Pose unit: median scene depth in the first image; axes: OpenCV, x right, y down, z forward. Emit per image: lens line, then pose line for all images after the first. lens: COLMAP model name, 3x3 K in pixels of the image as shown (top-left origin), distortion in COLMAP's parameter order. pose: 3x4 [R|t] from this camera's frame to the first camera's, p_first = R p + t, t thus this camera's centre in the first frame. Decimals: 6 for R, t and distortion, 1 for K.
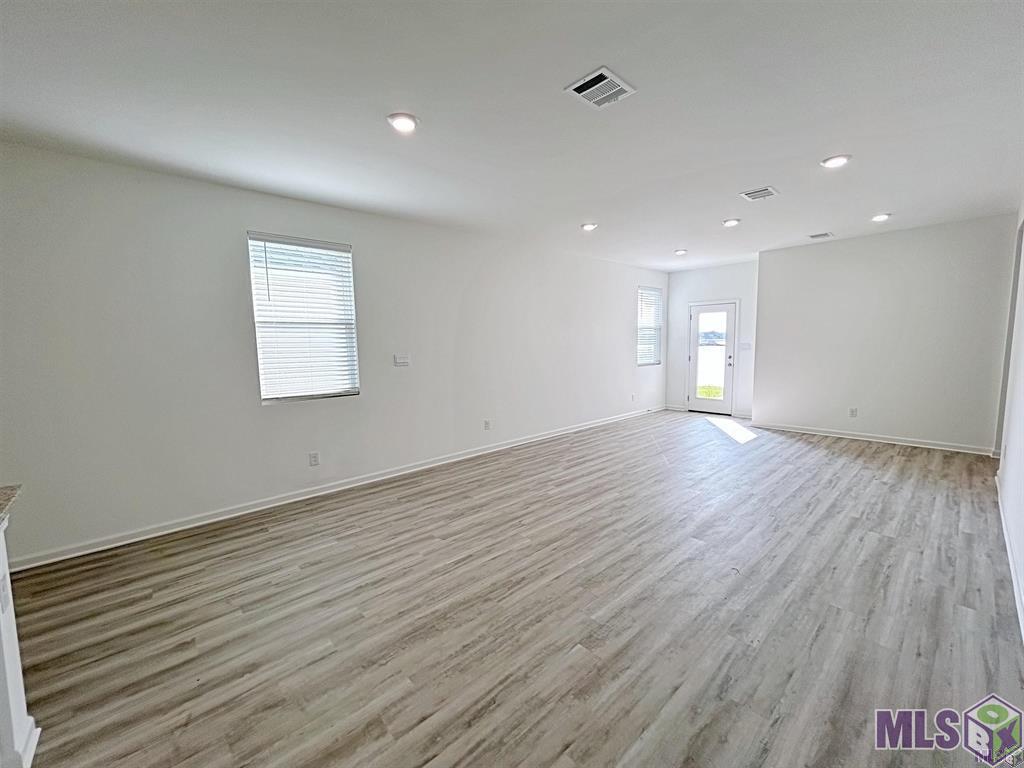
lens RADIAL K [[412.9, 0, 520.2], [0, 412.9, 404.2], [0, 0, 1]] dist [0.002891, -0.000670]
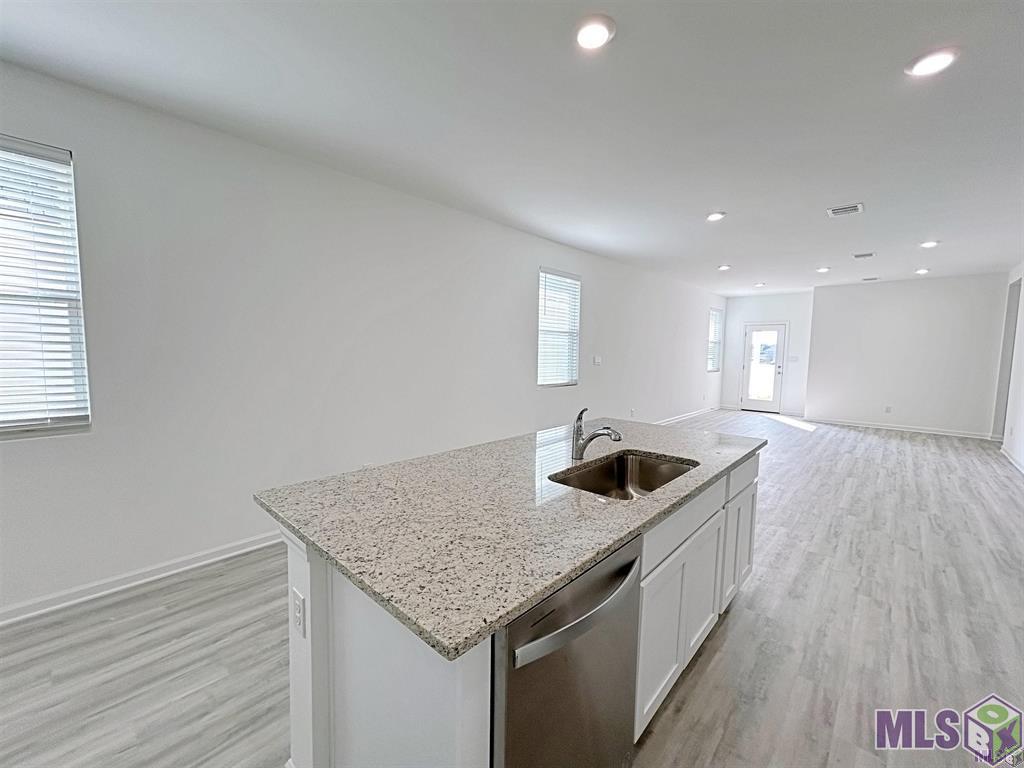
lens RADIAL K [[412.9, 0, 518.5], [0, 412.9, 405.3], [0, 0, 1]] dist [0.002891, -0.000670]
pose [[0.996349, 0.020059, 0.082986, -0.546049], [-0.018651, 0.999669, -0.017714, 0.056564], [-0.083314, 0.016101, 0.996393, -0.264092]]
